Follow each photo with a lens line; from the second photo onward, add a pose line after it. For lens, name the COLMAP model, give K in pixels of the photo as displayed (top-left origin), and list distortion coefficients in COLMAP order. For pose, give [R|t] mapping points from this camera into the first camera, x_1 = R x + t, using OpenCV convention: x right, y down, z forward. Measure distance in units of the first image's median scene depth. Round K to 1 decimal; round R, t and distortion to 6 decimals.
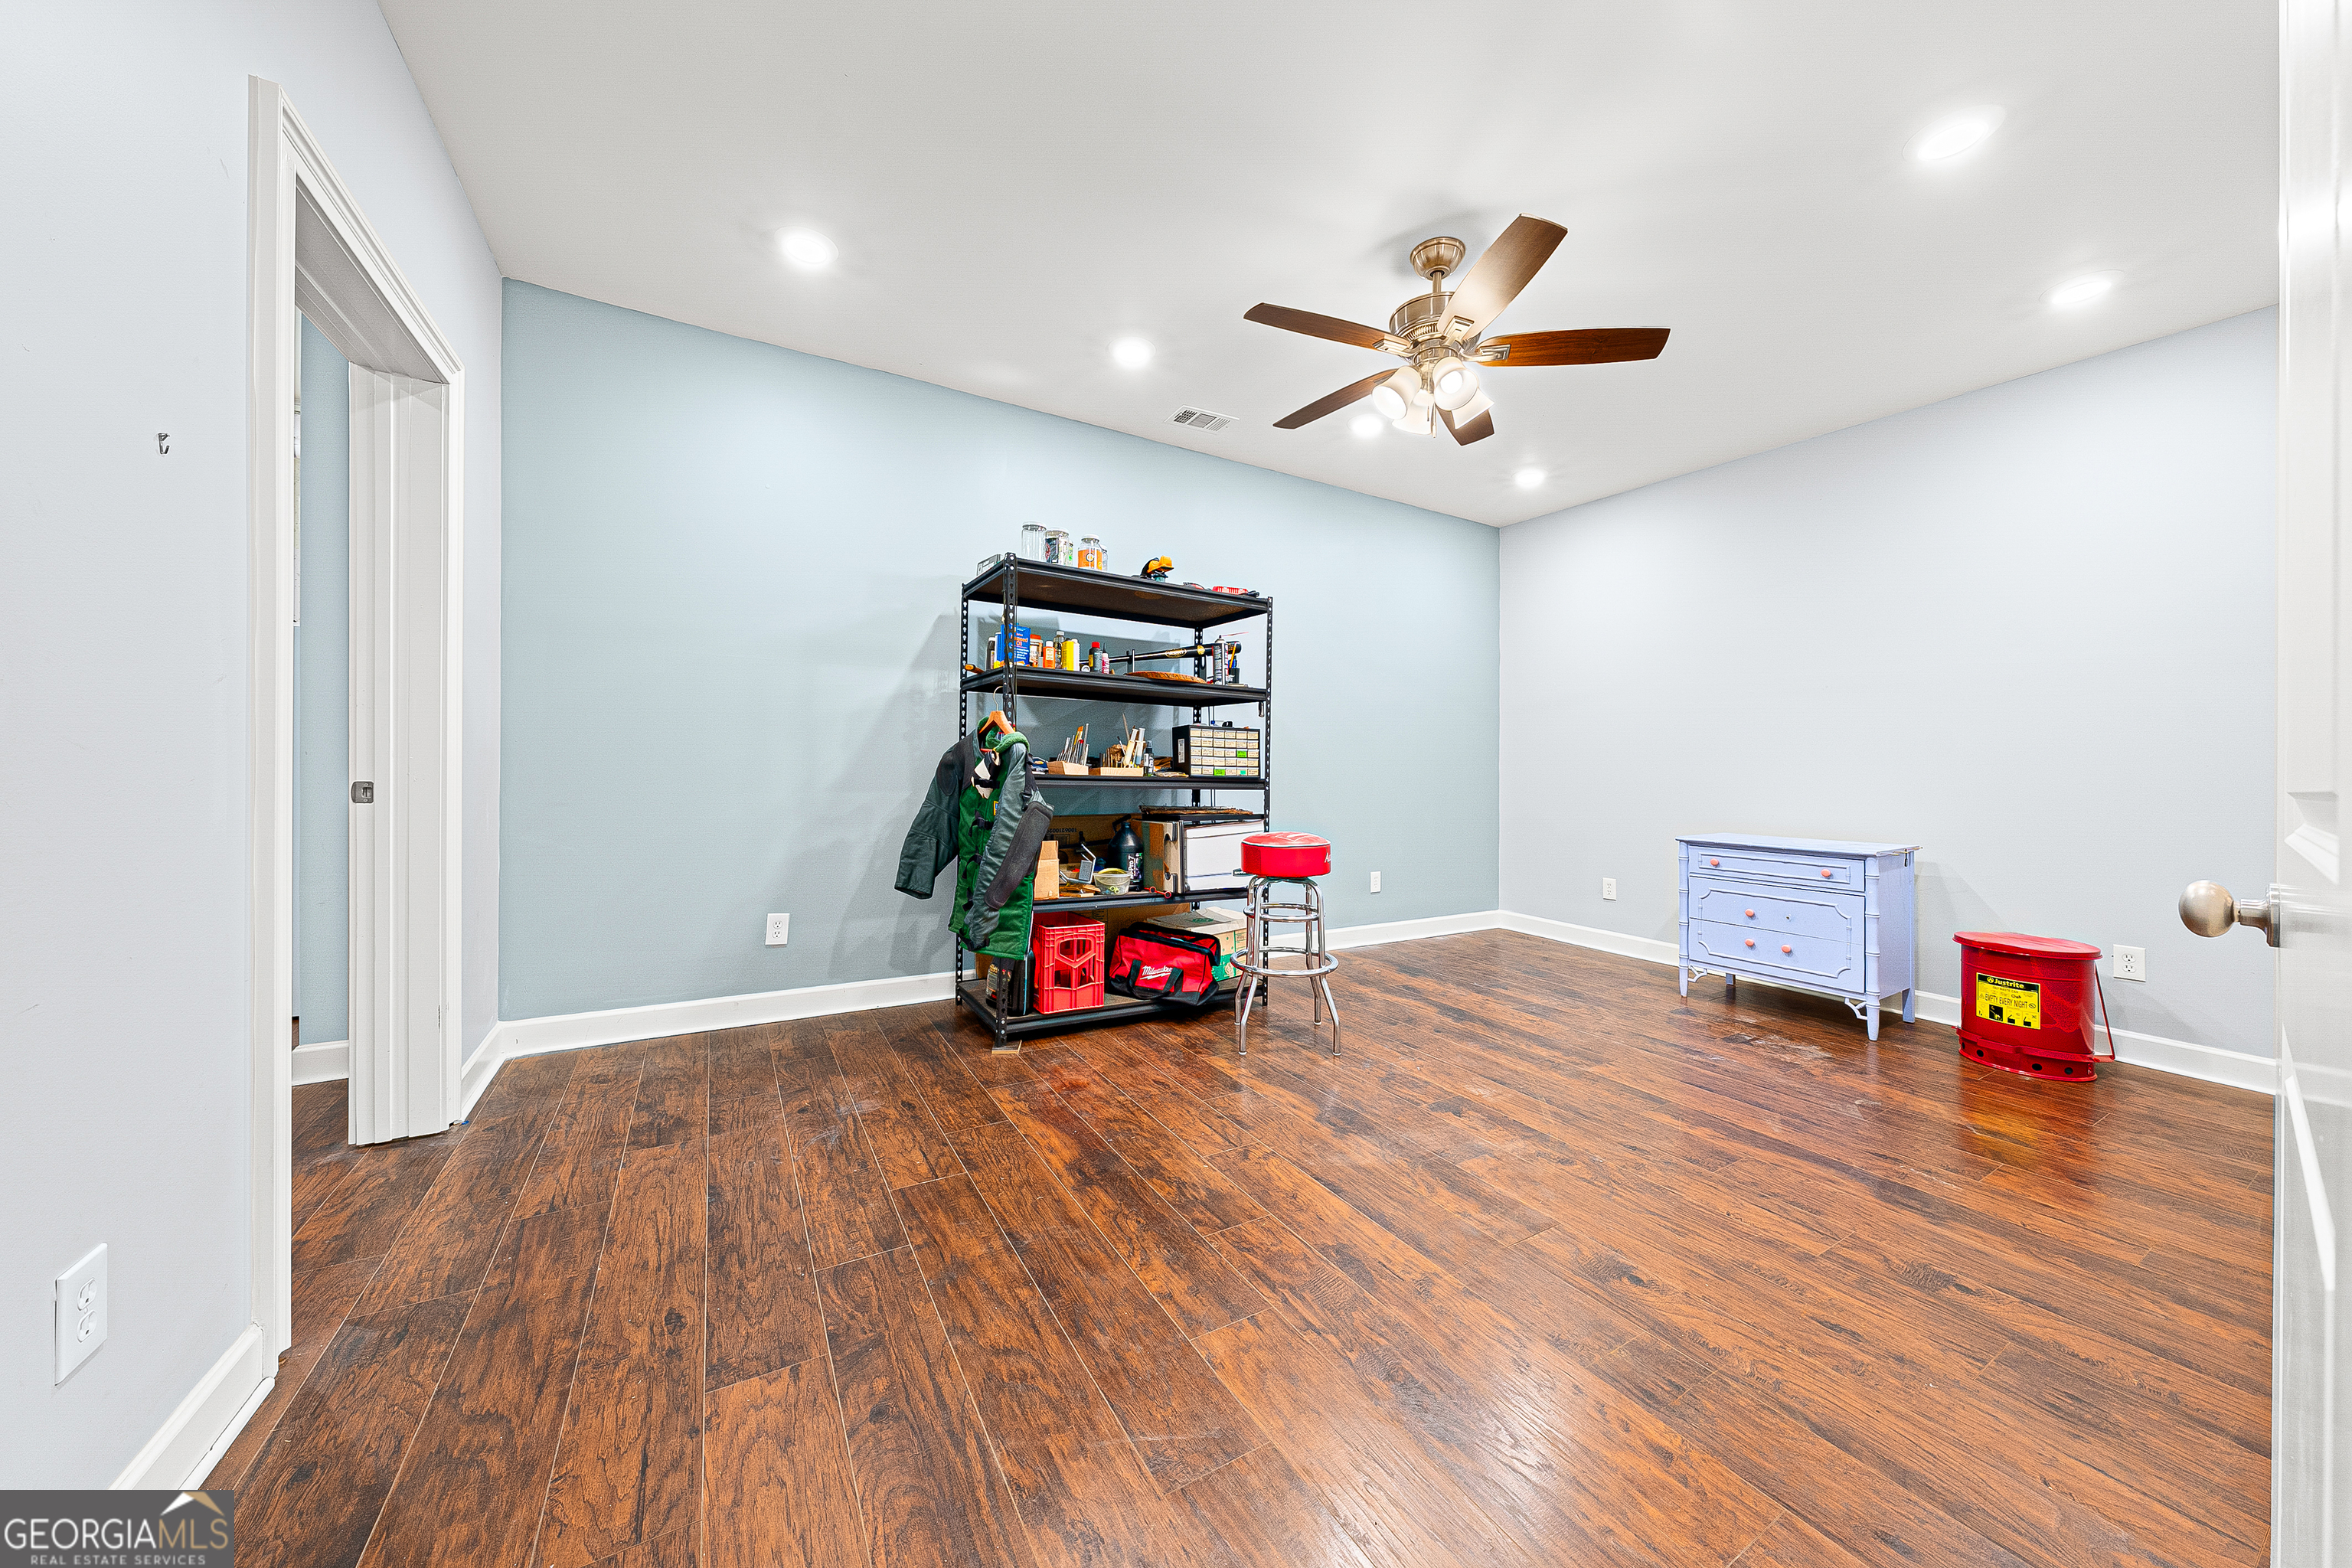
lens RADIAL K [[804.4, 0, 1189.3], [0, 804.4, 775.2], [0, 0, 1]] dist [0.003309, 0.000140]
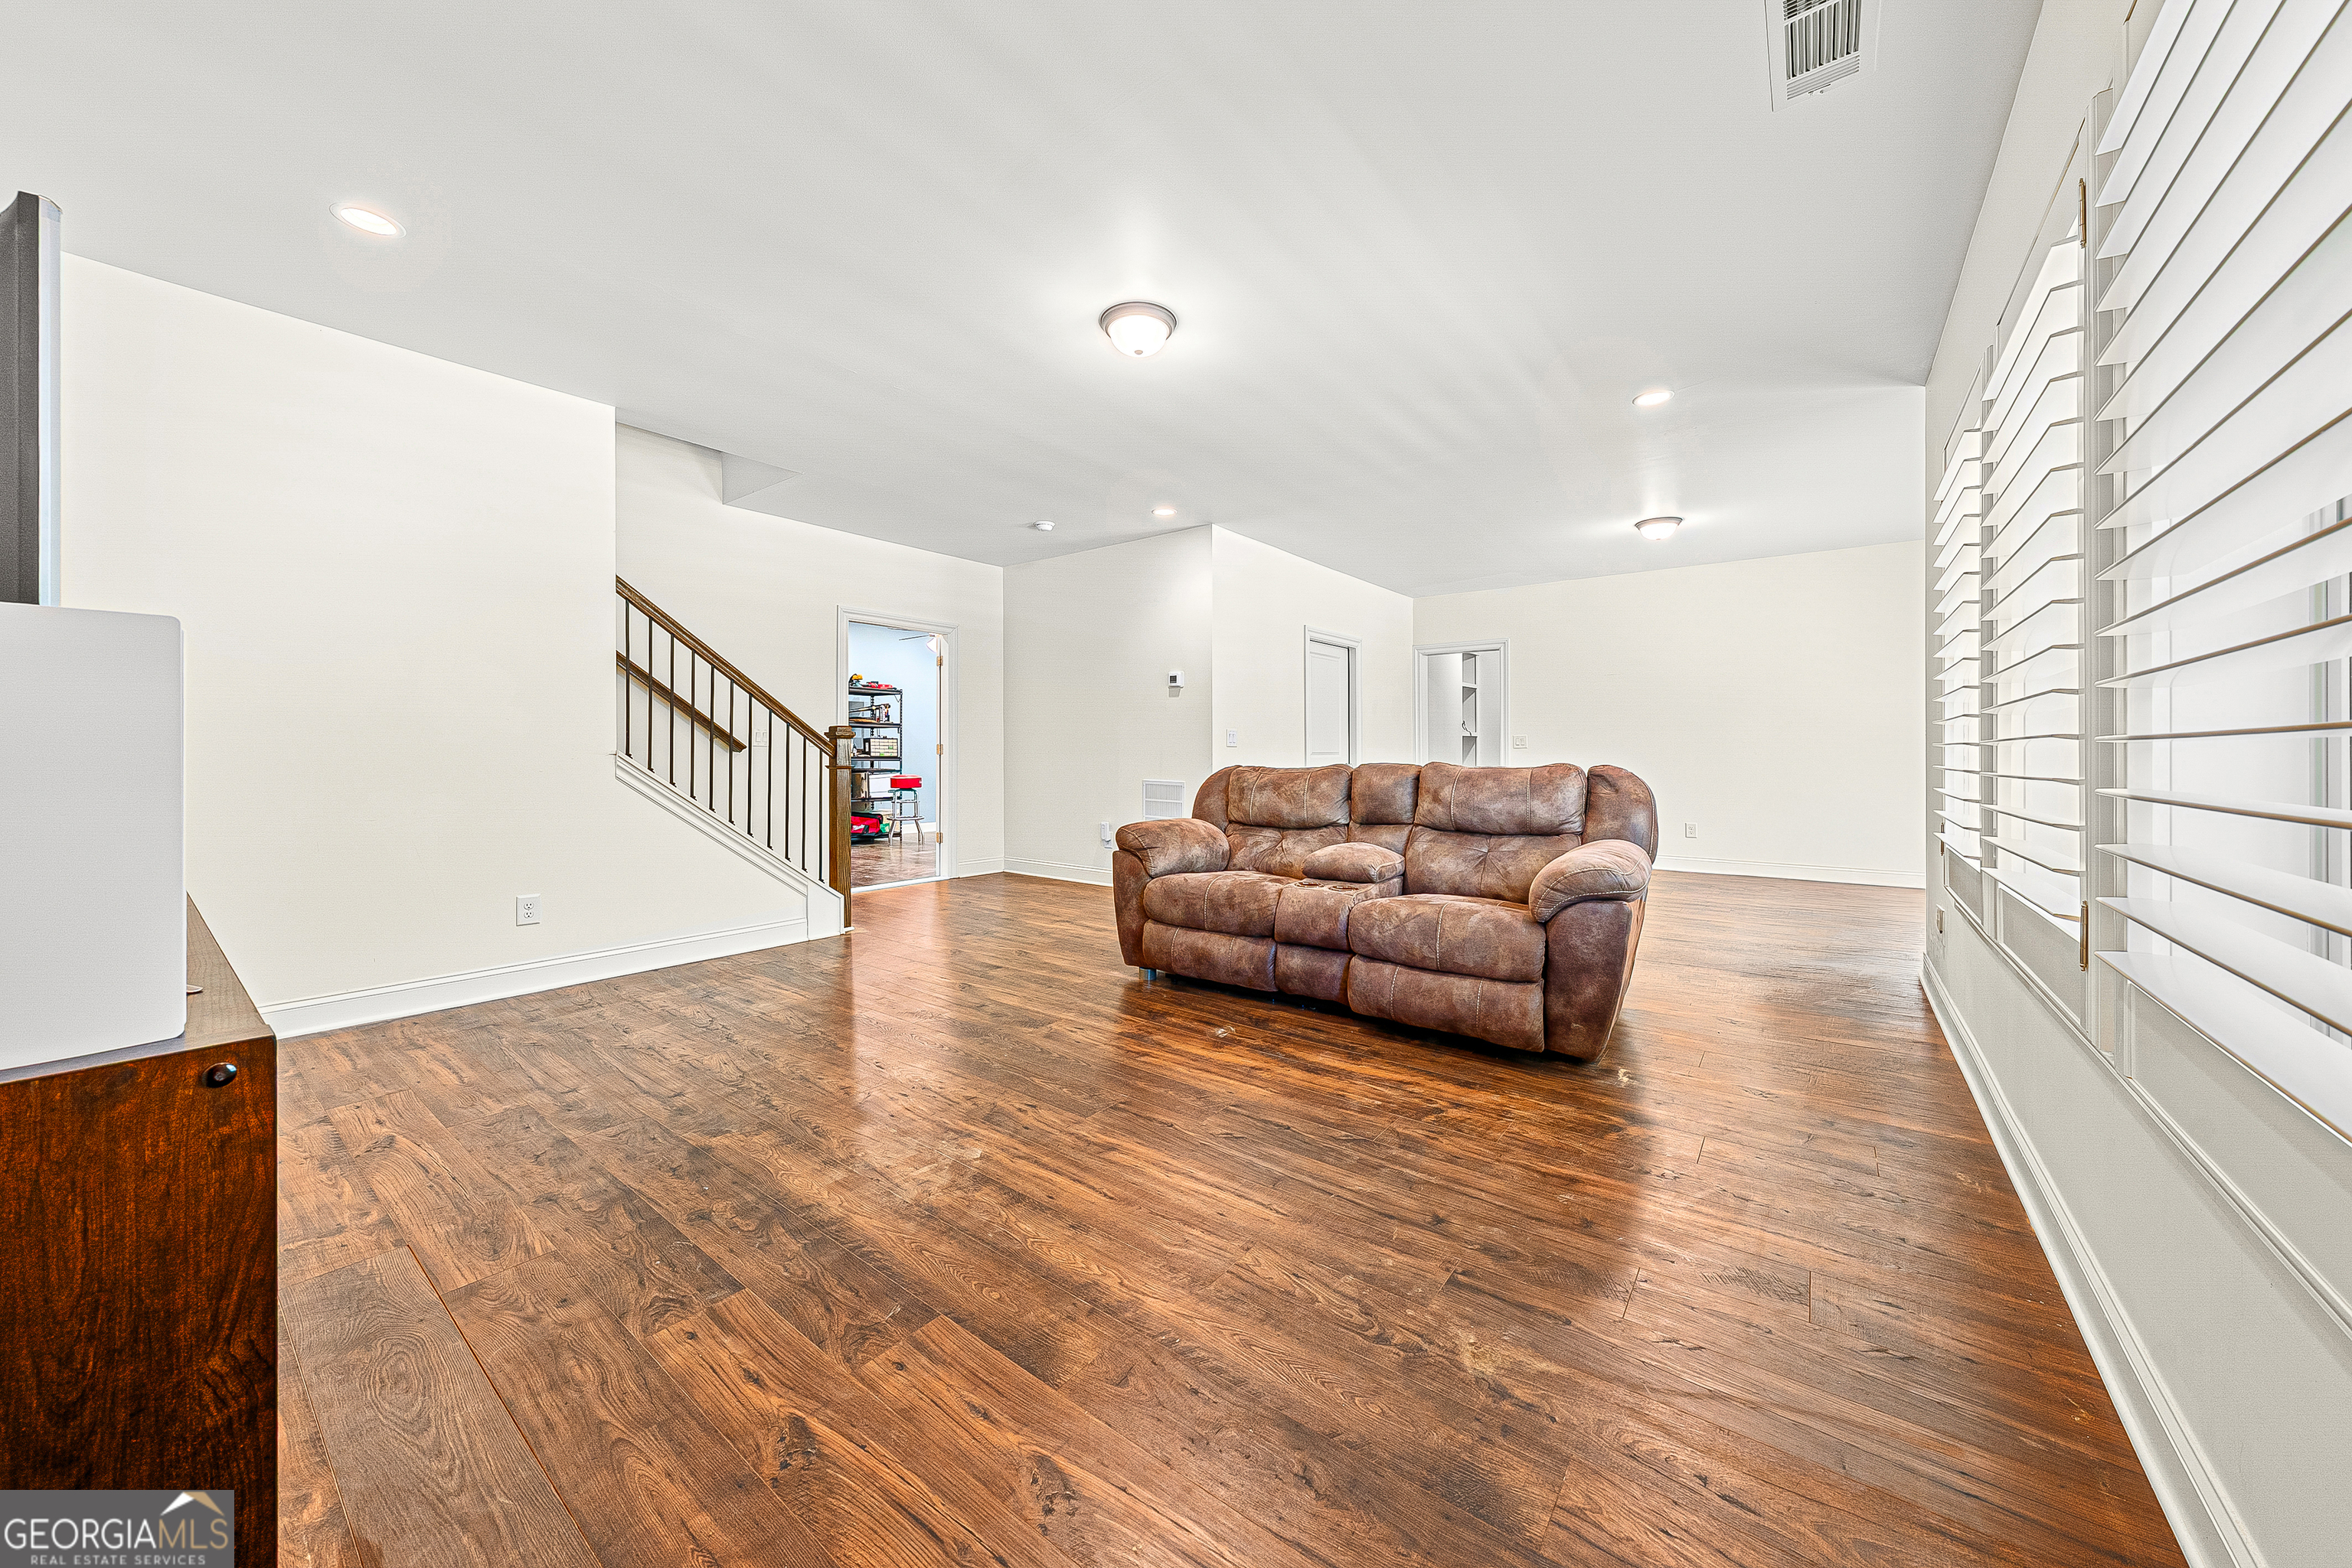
lens RADIAL K [[818.5, 0, 1178.2], [0, 818.5, 767.0], [0, 0, 1]] dist [-0.000155, -0.000002]
pose [[0.922190, -0.005274, 0.386700, -0.104244], [0.008969, 0.999930, -0.007752, 0.065609], [-0.386632, 0.010618, 0.922173, -1.852813]]
